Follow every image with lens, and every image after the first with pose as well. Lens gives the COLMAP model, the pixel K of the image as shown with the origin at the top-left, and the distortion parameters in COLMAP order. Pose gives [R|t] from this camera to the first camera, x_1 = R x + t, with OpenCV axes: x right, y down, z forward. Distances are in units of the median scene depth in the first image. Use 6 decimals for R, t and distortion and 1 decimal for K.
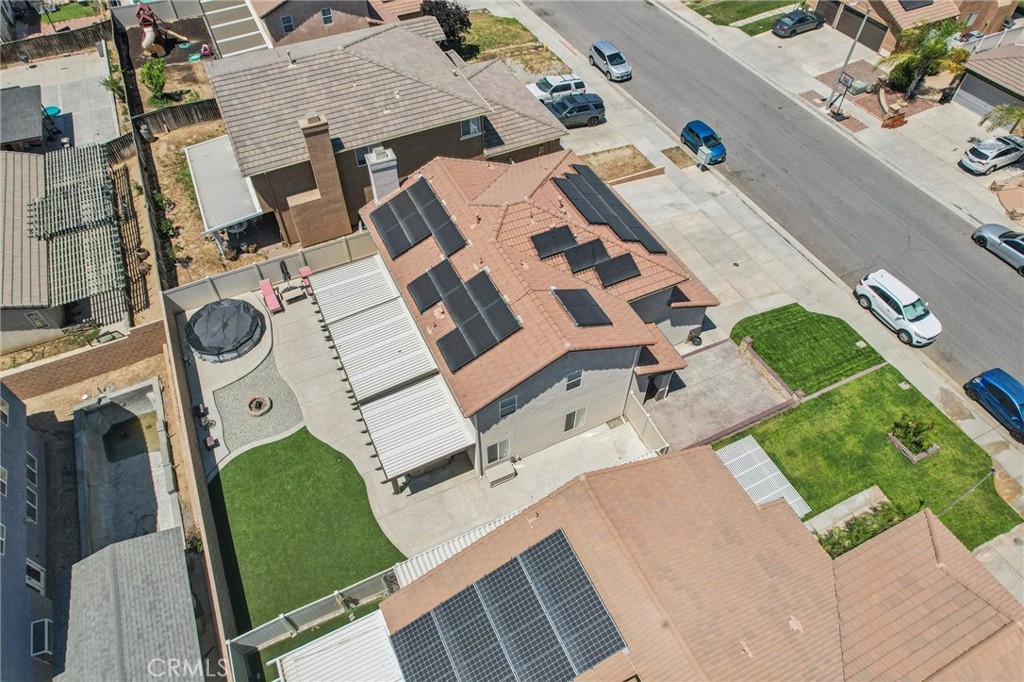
lens RADIAL K [[654.6, 0, 512.2], [0, 654.6, 343.5], [0, 0, 1]] dist [-0.082418, 0.075764]
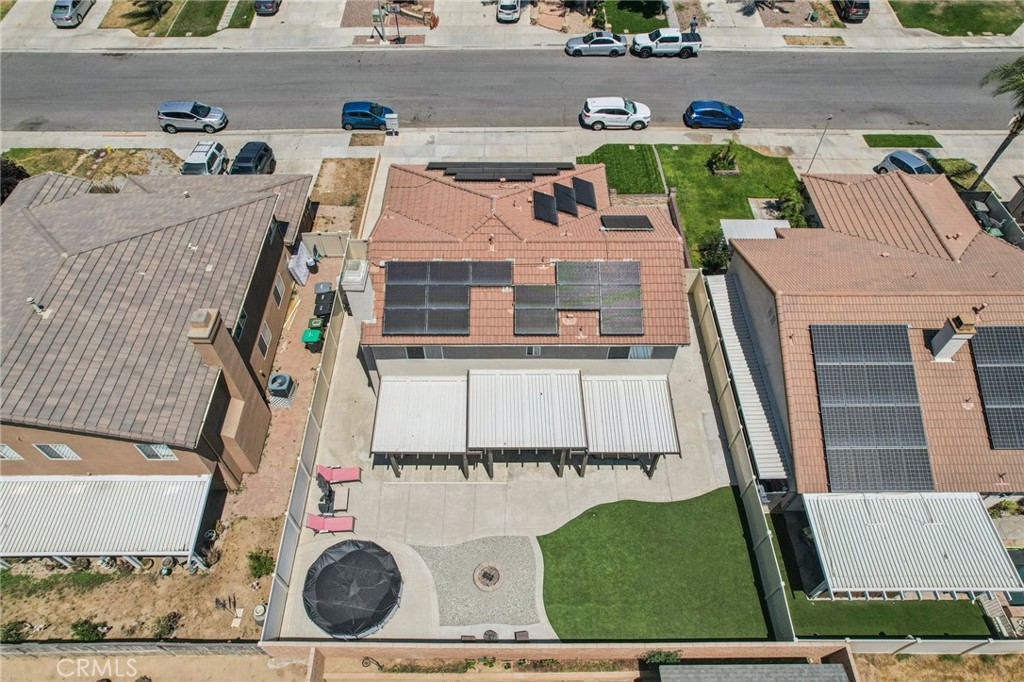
lens RADIAL K [[654.6, 0, 512.2], [0, 654.6, 343.5], [0, 0, 1]] dist [-0.082418, 0.075764]
pose [[0.430293, -0.709029, 0.558682, -0.571501], [0.693864, 0.655679, 0.297720, -0.297237], [-0.577408, 0.259543, 0.774104, 0.233496]]
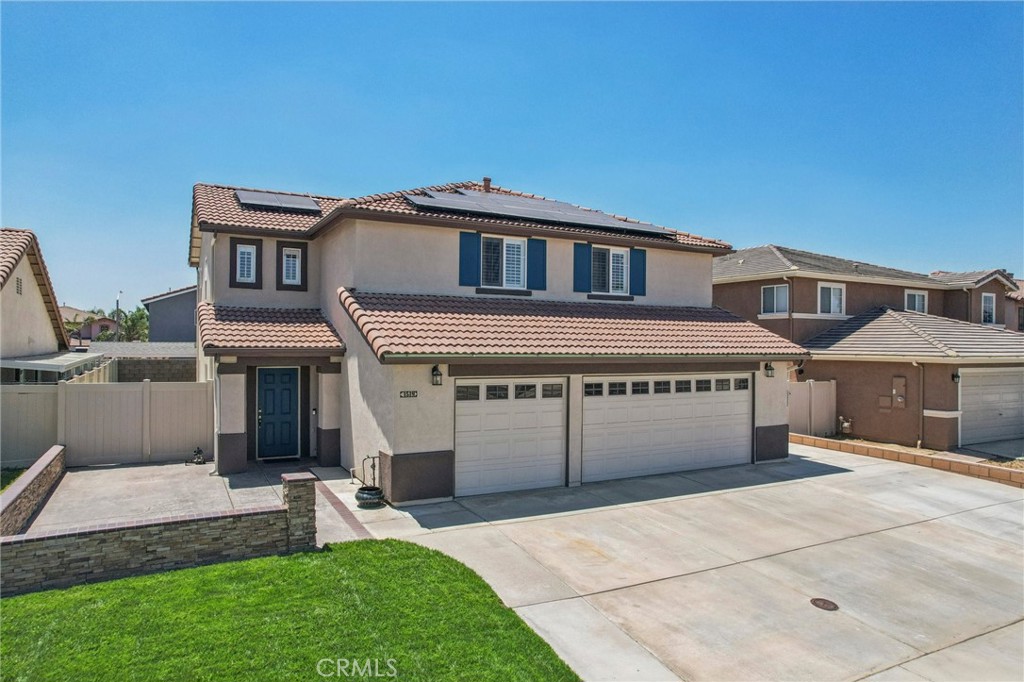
lens RADIAL K [[654.6, 0, 512.2], [0, 654.6, 343.5], [0, 0, 1]] dist [-0.082418, 0.075764]
pose [[0.045168, -0.003109, -0.998975, 0.619419], [-0.773424, 0.632812, -0.036939, -0.098304], [0.632278, 0.774300, 0.026178, 0.963700]]
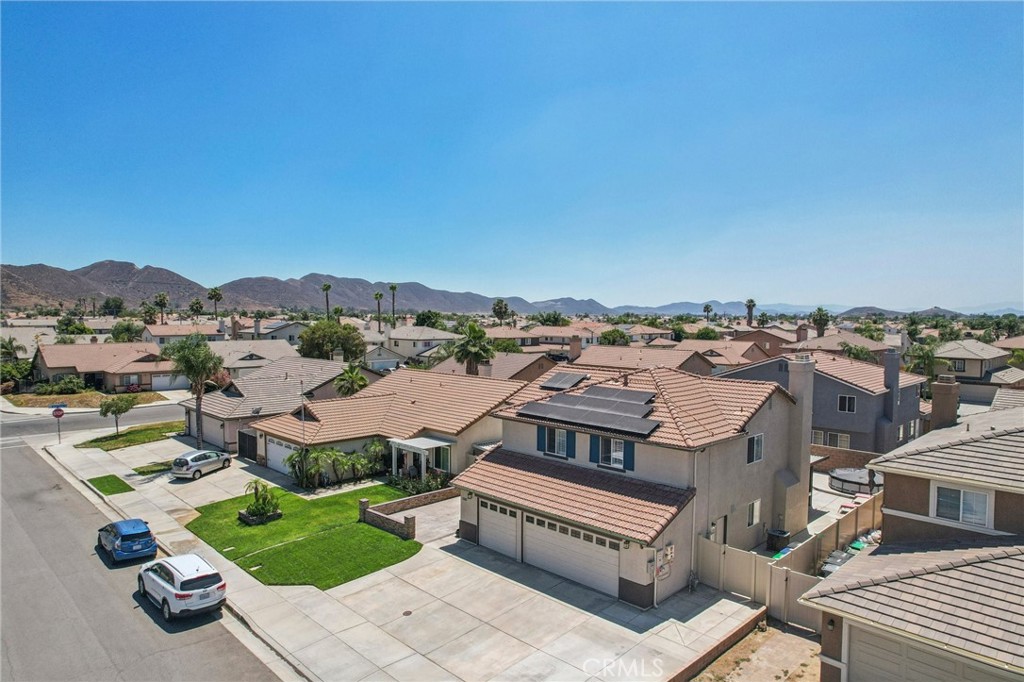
lens RADIAL K [[654.6, 0, 512.2], [0, 654.6, 343.5], [0, 0, 1]] dist [-0.082418, 0.075764]
pose [[-0.946681, 0.005823, -0.322118, 0.500122], [-0.254061, 0.601324, 0.757537, -0.857713], [0.198108, 0.798984, -0.567783, 1.301710]]
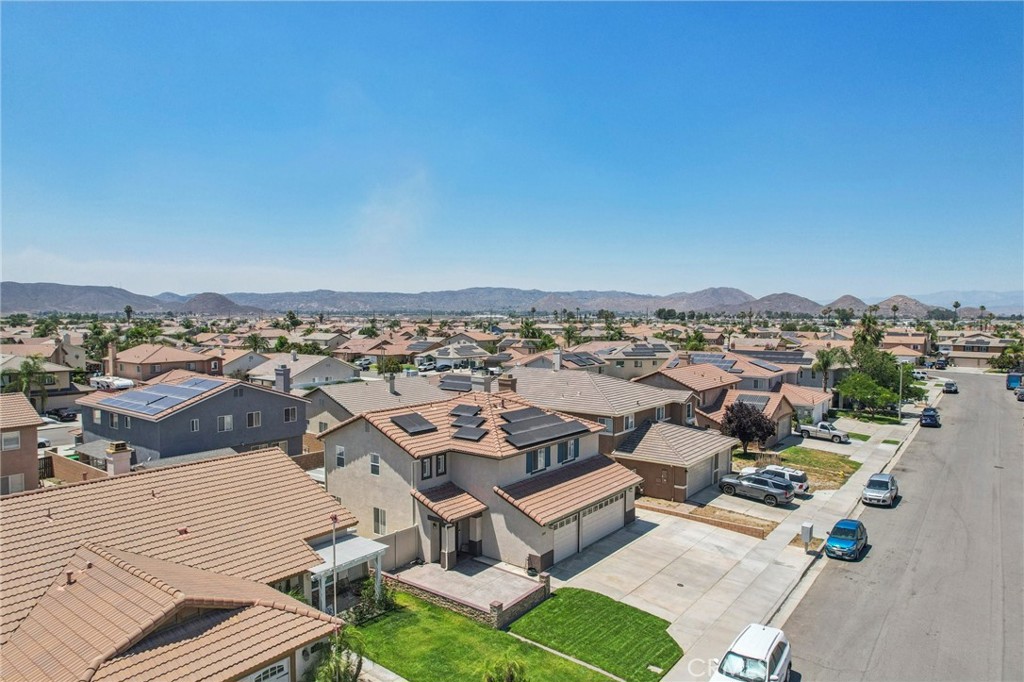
lens RADIAL K [[653.3, 0, 513.0], [0, 653.3, 347.4], [0, 0, 1]] dist [-0.082838, 0.076897]
pose [[0.456435, 0.045215, -0.888607, 1.083340], [-0.686927, 0.652661, -0.319632, 0.102502], [0.565507, 0.756299, 0.328957, 0.420119]]
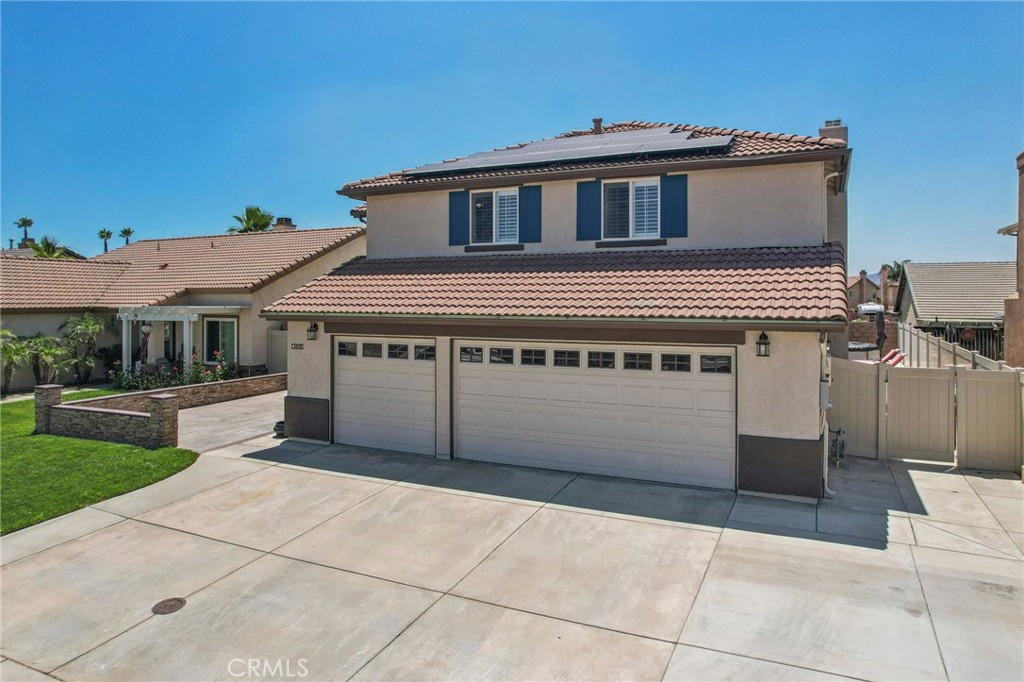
lens RADIAL K [[666.6, 0, 514.9], [0, 666.6, 308.3], [0, 0, 1]] dist [-0.066429, 0.048548]
pose [[-0.776011, 0.001063, -0.630718, 0.431452], [-0.488552, 0.631444, 0.602159, -0.374509], [0.398903, 0.775421, -0.489489, 1.190868]]
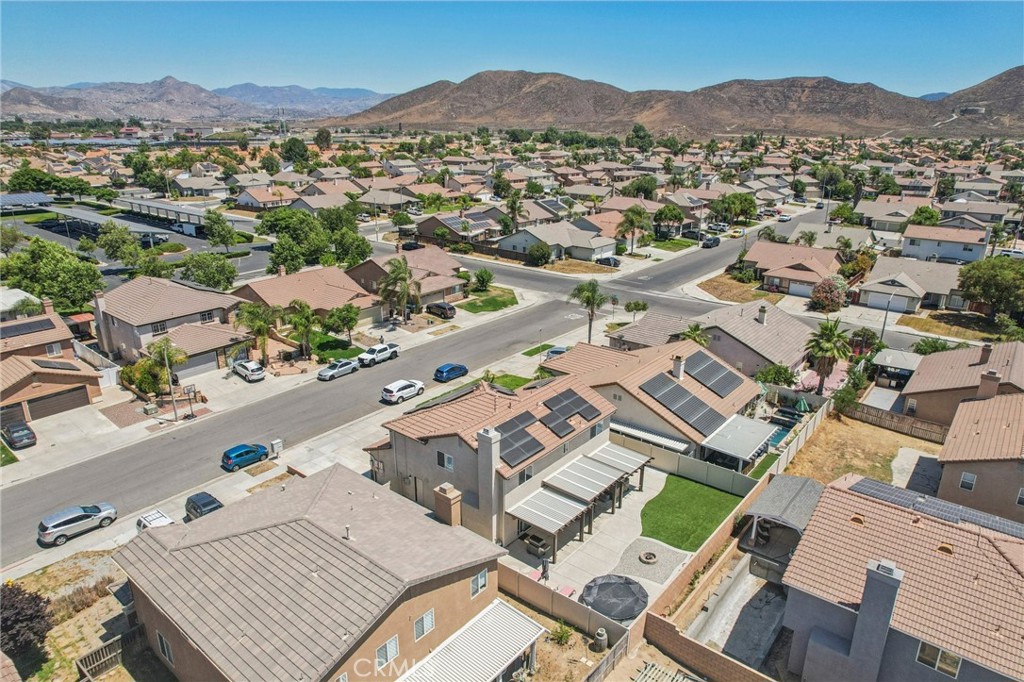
lens RADIAL K [[654.6, 0, 512.2], [0, 654.6, 343.5], [0, 0, 1]] dist [-0.082418, 0.075764]
pose [[-0.420357, -0.299866, 0.856376, -1.168032], [0.695286, 0.499961, 0.516349, -0.921454], [-0.582990, 0.812477, -0.001670, 0.730218]]
